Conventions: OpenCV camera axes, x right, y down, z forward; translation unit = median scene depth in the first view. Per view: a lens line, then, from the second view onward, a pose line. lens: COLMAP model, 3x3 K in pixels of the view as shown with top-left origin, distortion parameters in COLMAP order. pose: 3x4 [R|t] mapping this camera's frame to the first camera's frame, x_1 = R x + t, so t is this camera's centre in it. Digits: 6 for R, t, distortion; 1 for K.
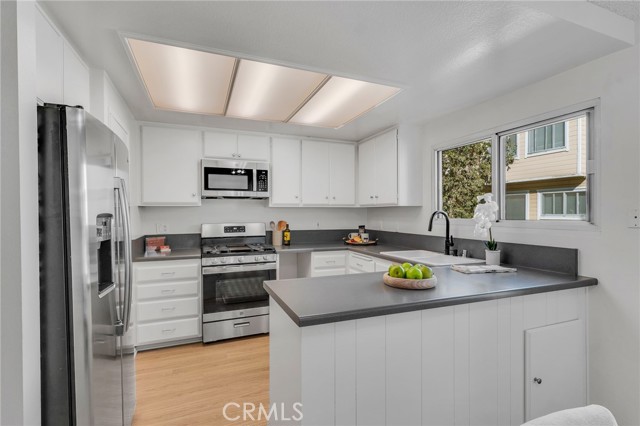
lens RADIAL K [[305.1, 0, 320.7], [0, 305.1, 215.0], [0, 0, 1]] dist [-0.000862, -0.000571]
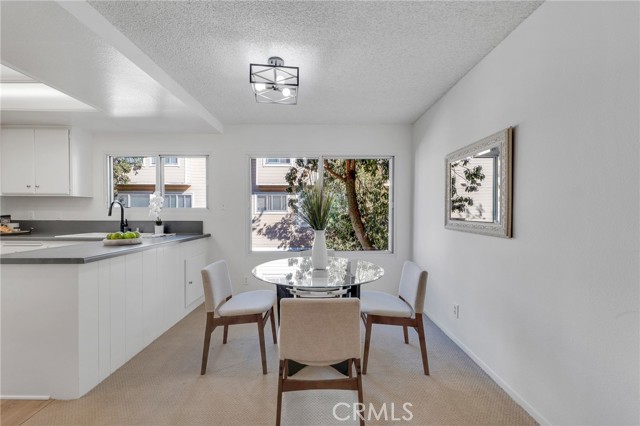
lens RADIAL K [[276.6, 0, 320.8], [0, 276.6, 213.5], [0, 0, 1]] dist [0.001906, 0.000304]
pose [[0.372304, 0.002124, 0.928108, -0.425465], [0.000396, 0.999997, -0.002448, 0.044925], [-0.928111, 0.001279, 0.372302, -0.319337]]
